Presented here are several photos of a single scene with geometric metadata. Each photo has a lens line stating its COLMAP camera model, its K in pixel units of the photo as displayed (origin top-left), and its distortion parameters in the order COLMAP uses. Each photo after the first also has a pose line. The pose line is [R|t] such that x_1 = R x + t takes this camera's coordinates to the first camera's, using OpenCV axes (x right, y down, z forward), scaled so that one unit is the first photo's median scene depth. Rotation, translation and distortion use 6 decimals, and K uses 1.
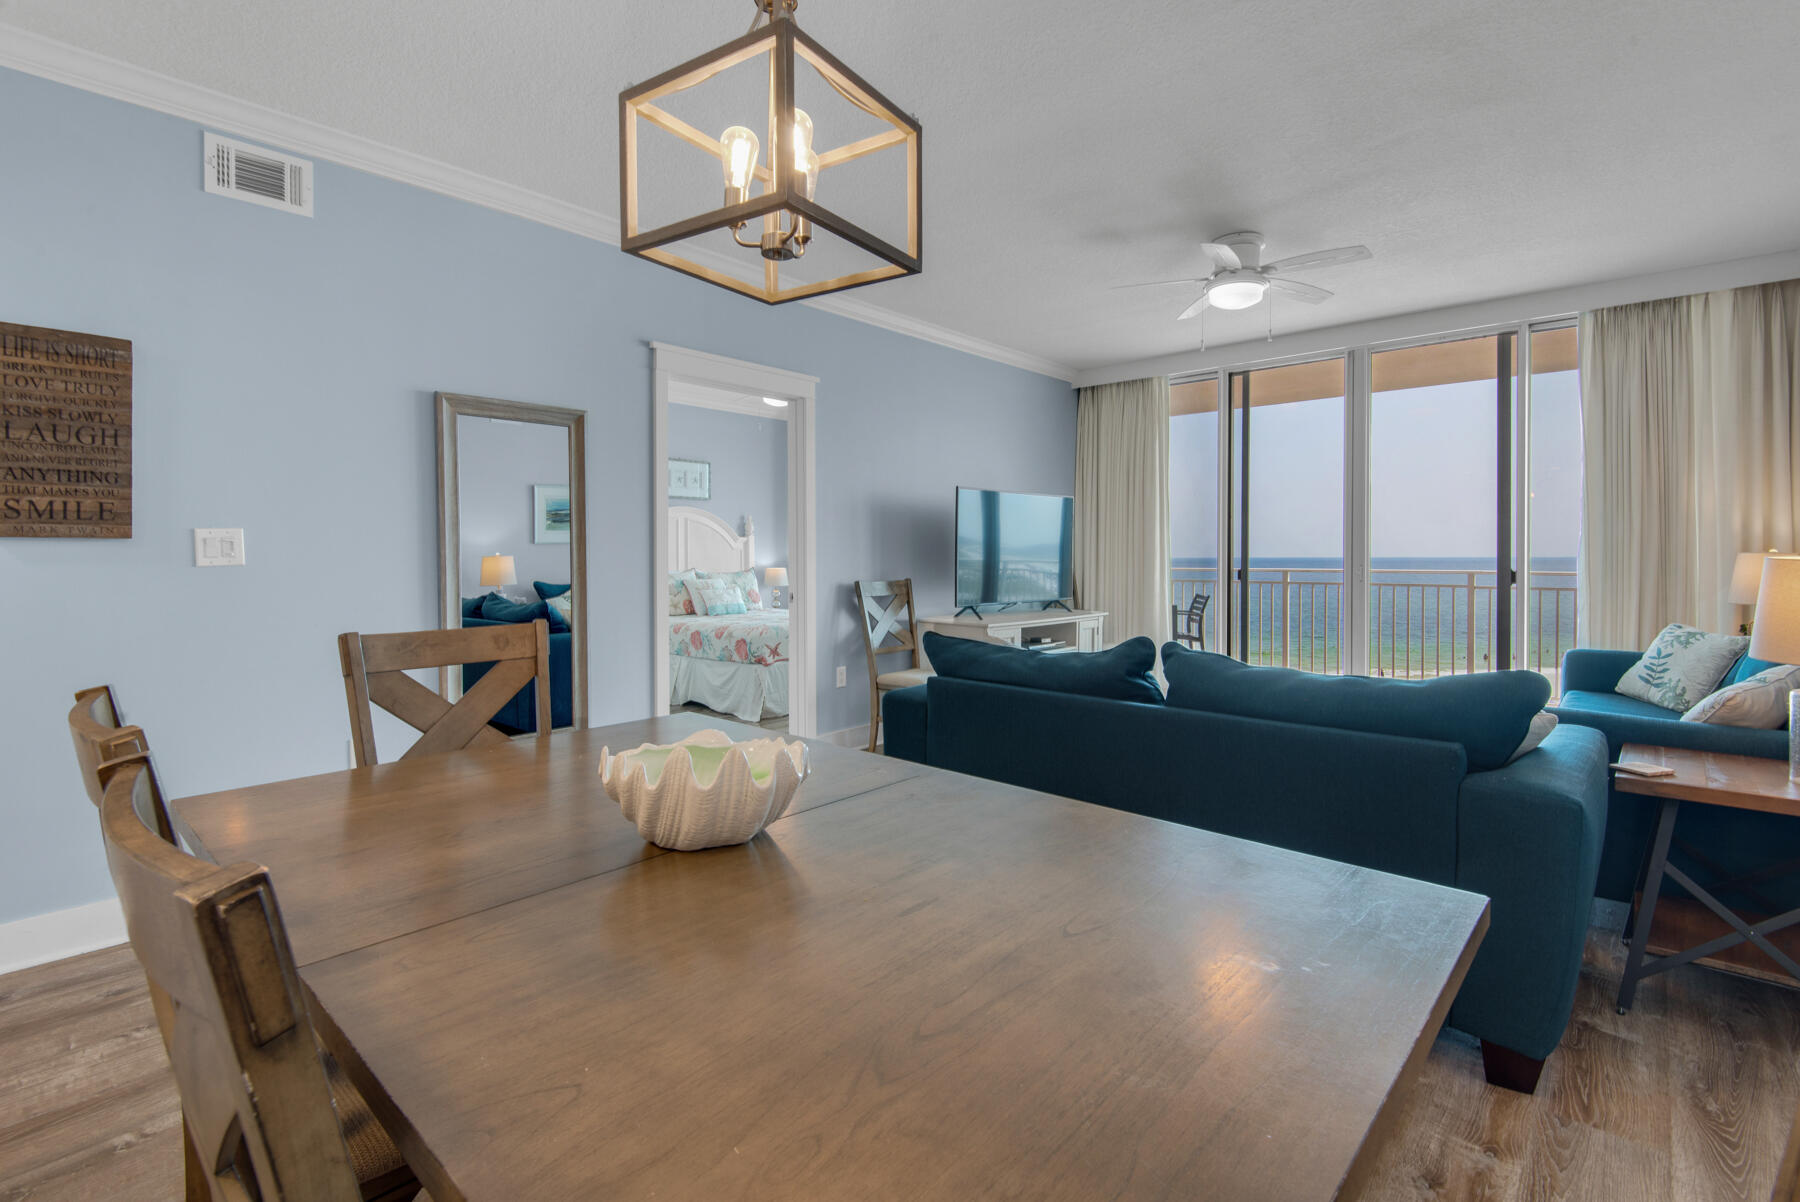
lens RADIAL K [[833.2, 0, 920.3], [0, 833.2, 566.0], [0, 0, 1]] dist [-0.002187, -0.000978]
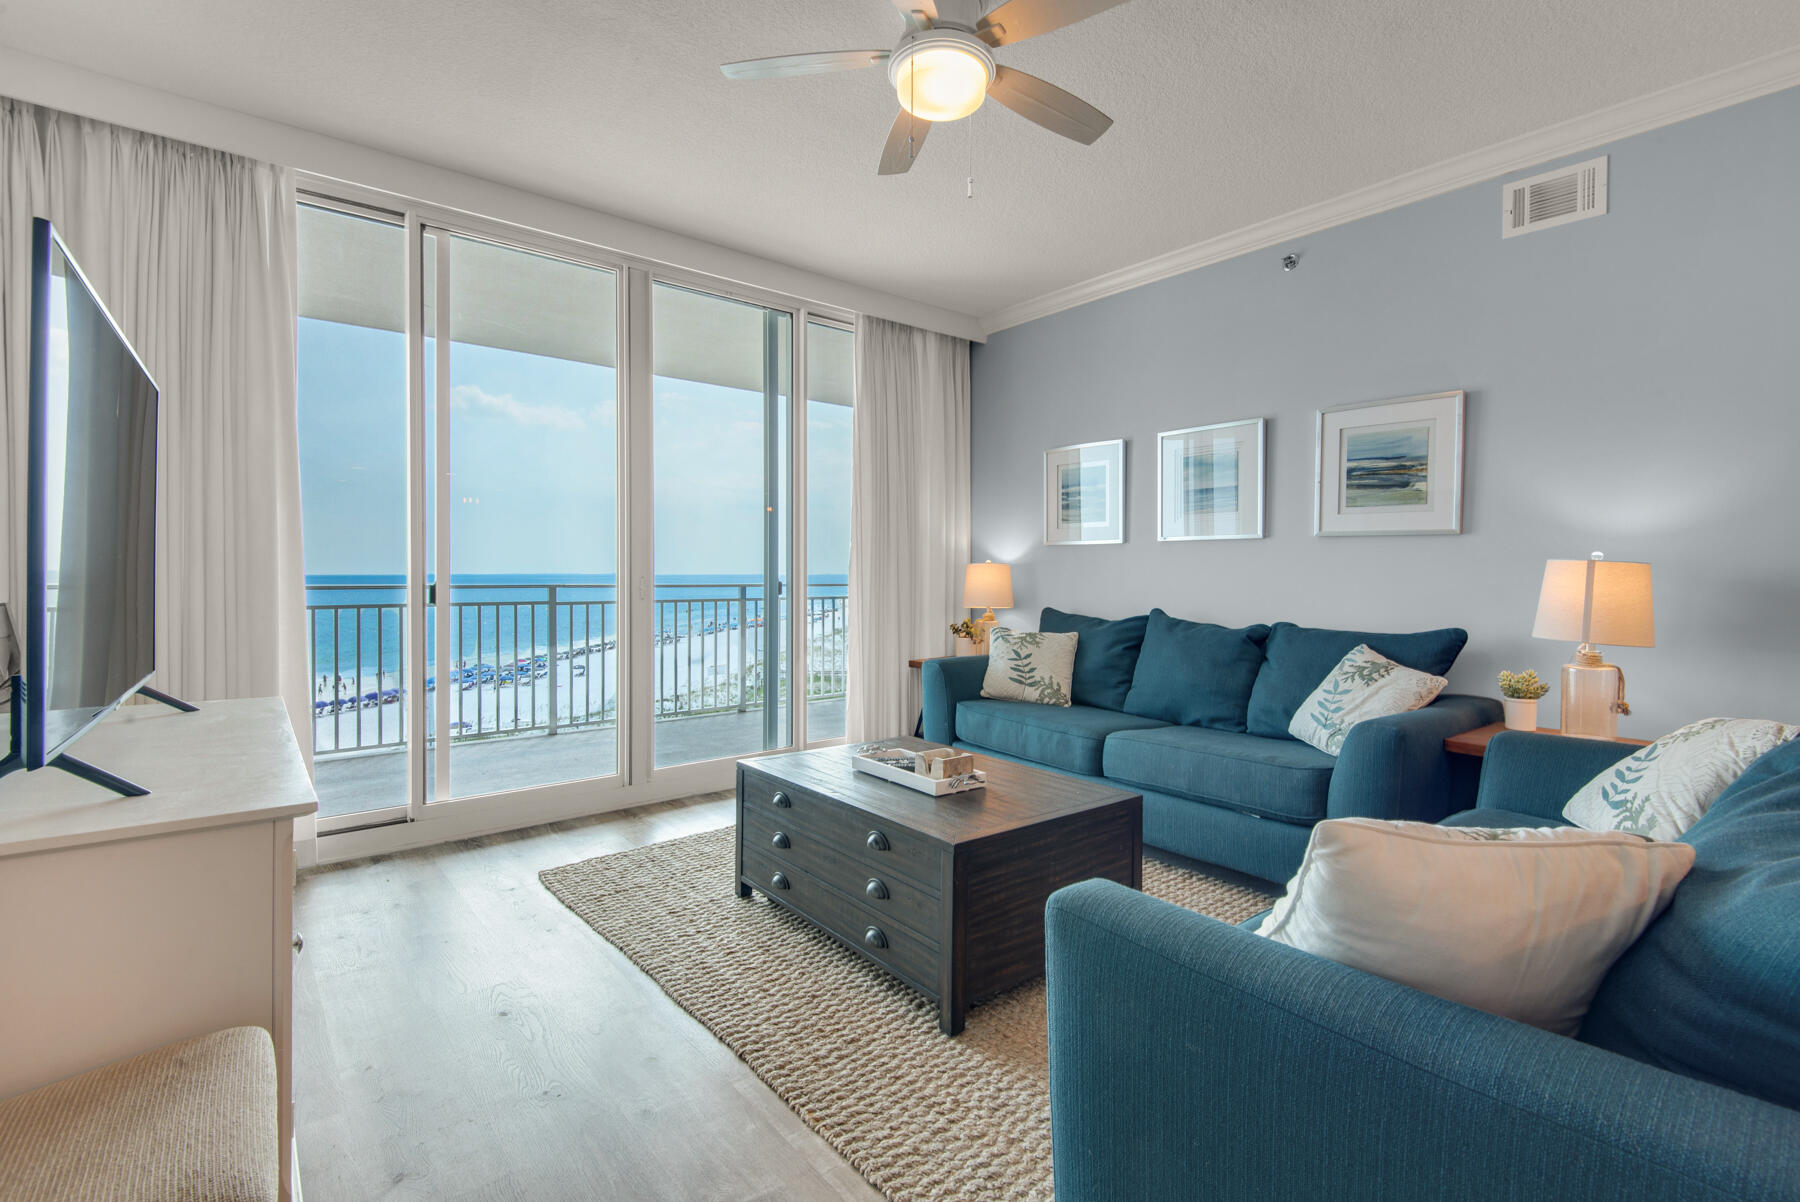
lens RADIAL K [[832.3, 0, 905.9], [0, 832.3, 573.3], [0, 0, 1]] dist [0.038220, -0.022767]
pose [[0.160595, -0.000410, 0.987020, -0.165510], [0.007527, 0.999971, -0.000810, 0.000046], [-0.986992, 0.007560, 0.160594, 0.825411]]
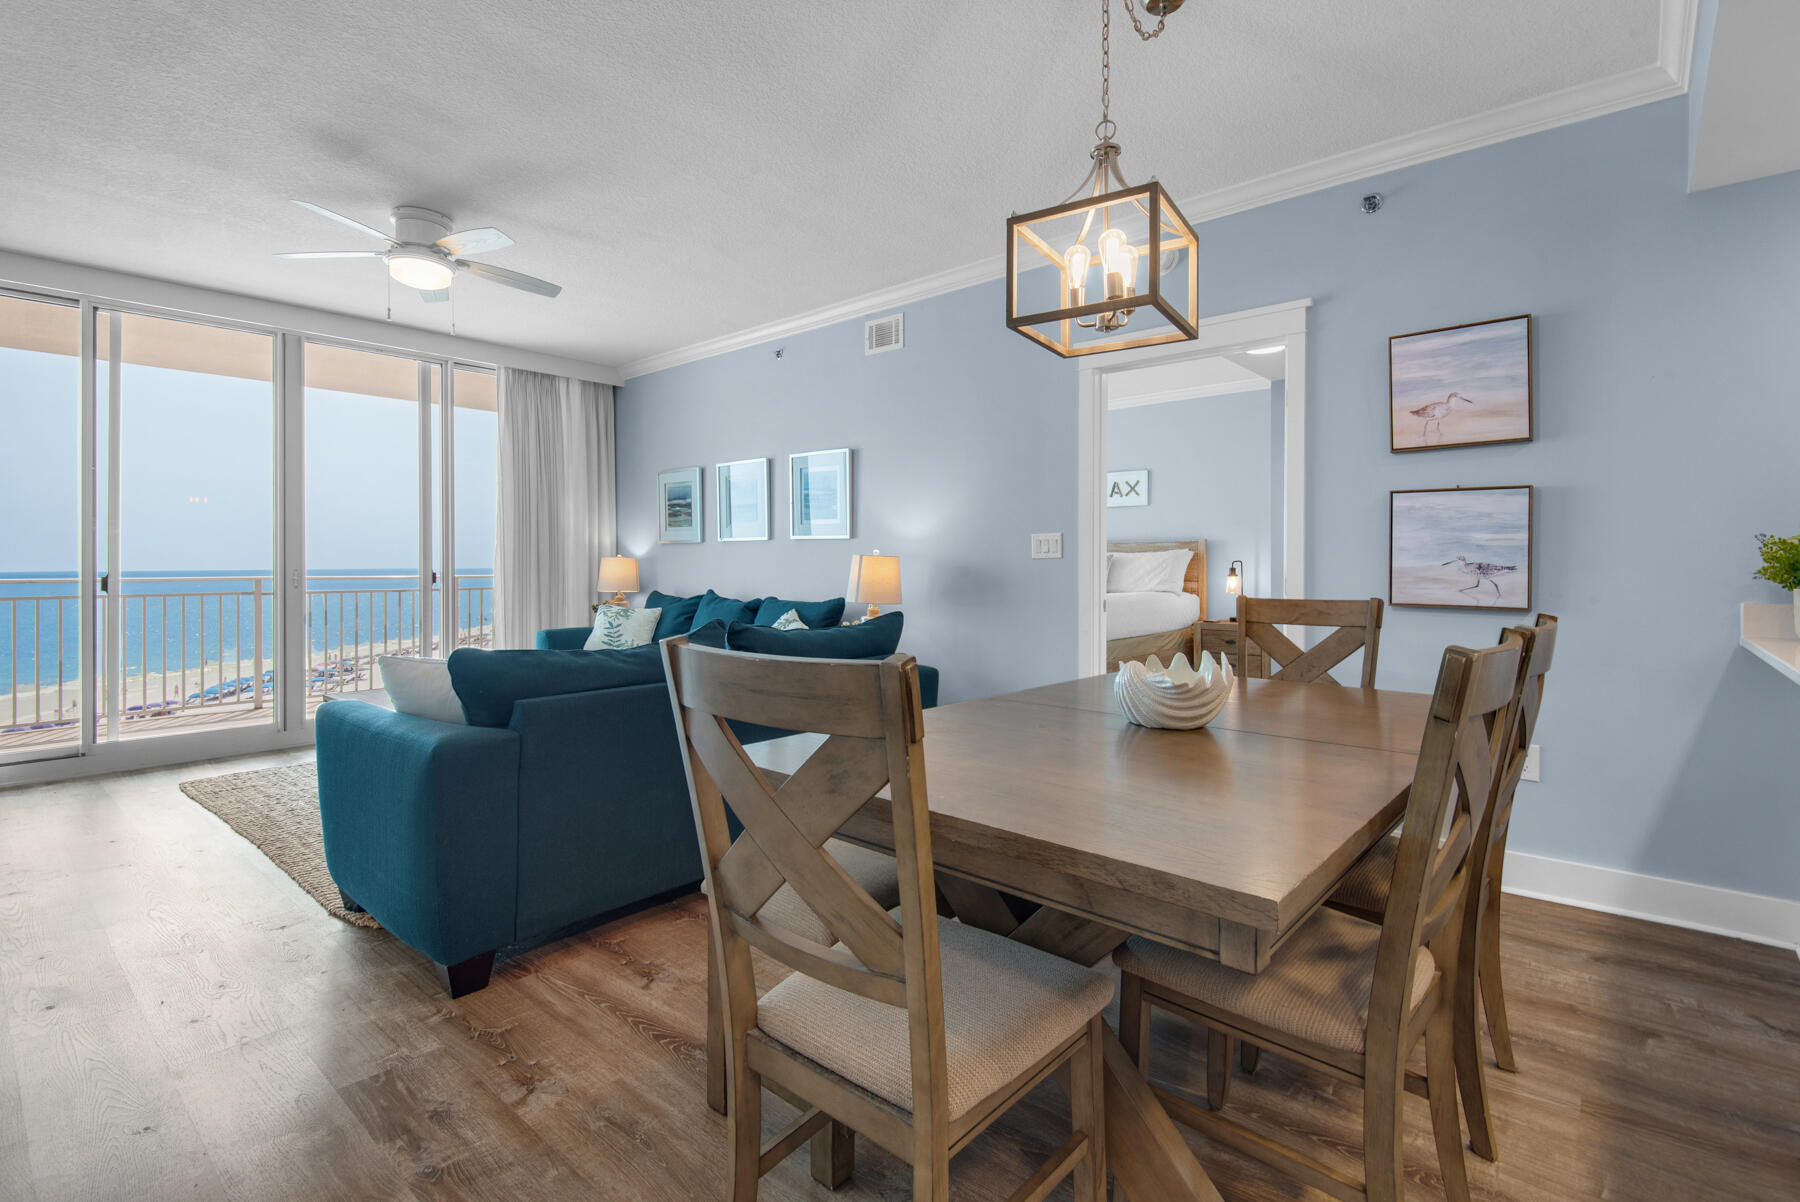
lens RADIAL K [[819.2, 0, 905.7], [0, 819.2, 558.2], [0, 0, 1]] dist [0.047051, -0.034370]
pose [[-0.010523, 0.007490, 0.999917, -0.483651], [0.016730, 0.999833, -0.007313, 0.005862], [-0.999805, 0.016652, -0.010646, 0.421704]]
